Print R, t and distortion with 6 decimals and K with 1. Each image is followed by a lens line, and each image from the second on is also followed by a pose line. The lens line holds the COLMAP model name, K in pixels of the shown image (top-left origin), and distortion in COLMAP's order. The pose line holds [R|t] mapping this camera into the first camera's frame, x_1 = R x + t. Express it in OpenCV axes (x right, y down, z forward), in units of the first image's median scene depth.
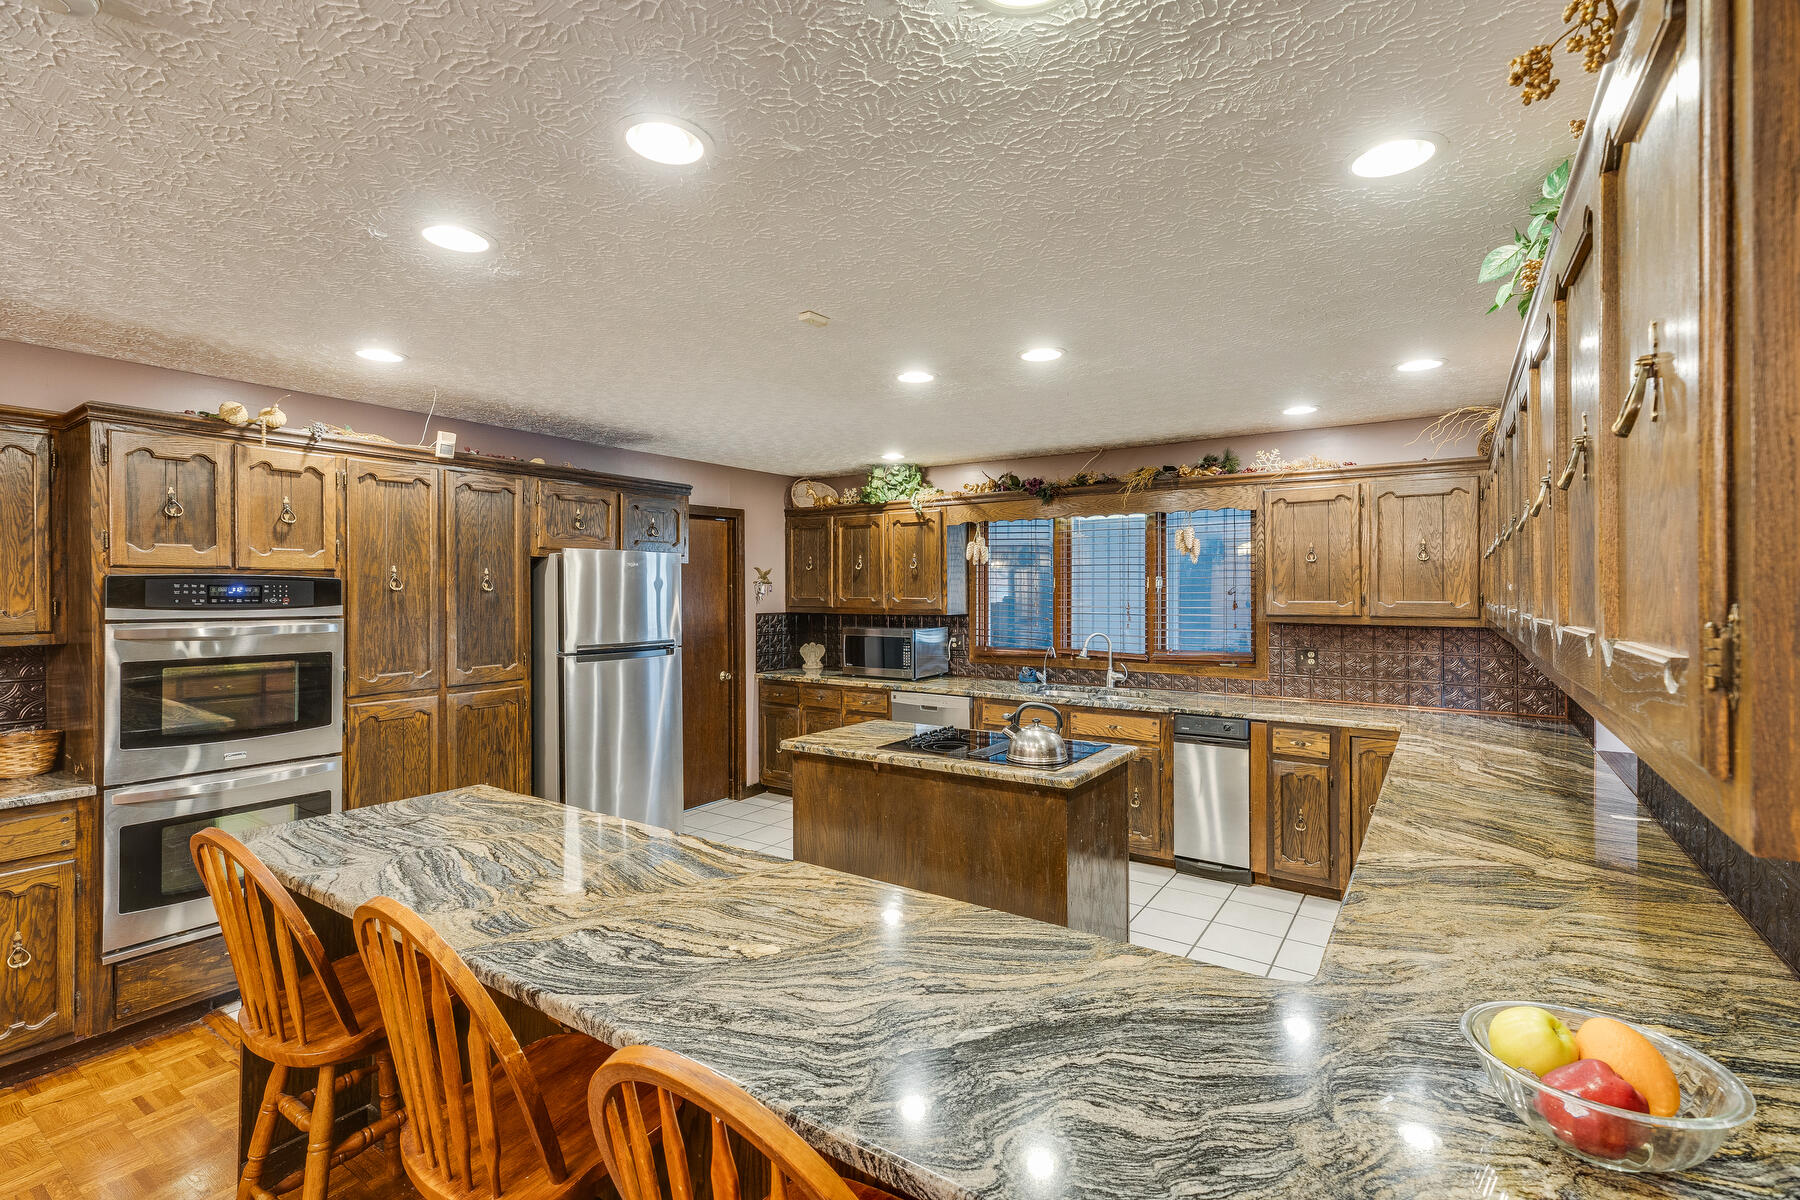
lens RADIAL K [[812.8, 0, 900.9], [0, 812.8, 589.2], [0, 0, 1]] dist [-0.009258, 0.000091]
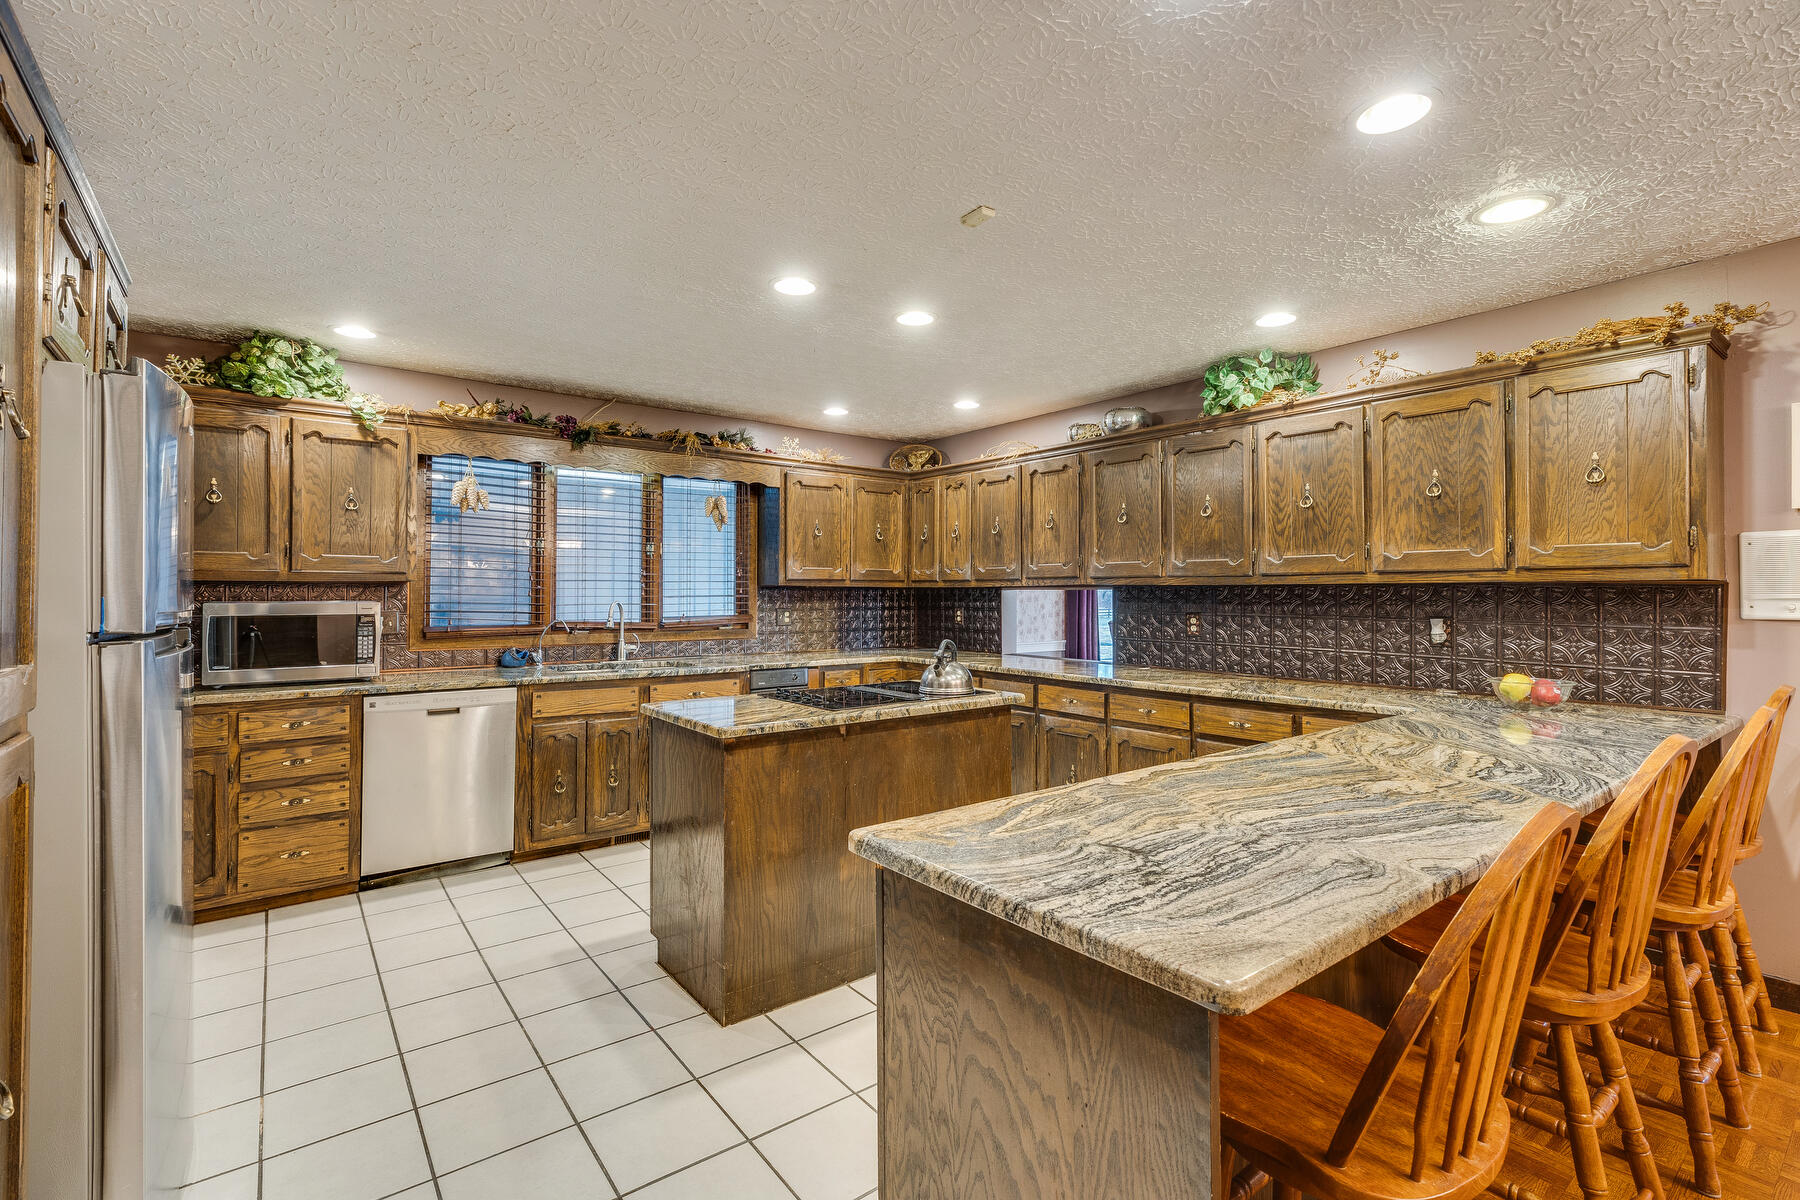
lens RADIAL K [[812.8, 0, 900.9], [0, 812.8, 589.2], [0, 0, 1]] dist [-0.009258, 0.000091]
pose [[0.303852, 0.007224, 0.952692, -0.596974], [-0.001127, 0.999973, -0.007223, 0.053891], [-0.952719, 0.001121, 0.303852, 0.486376]]
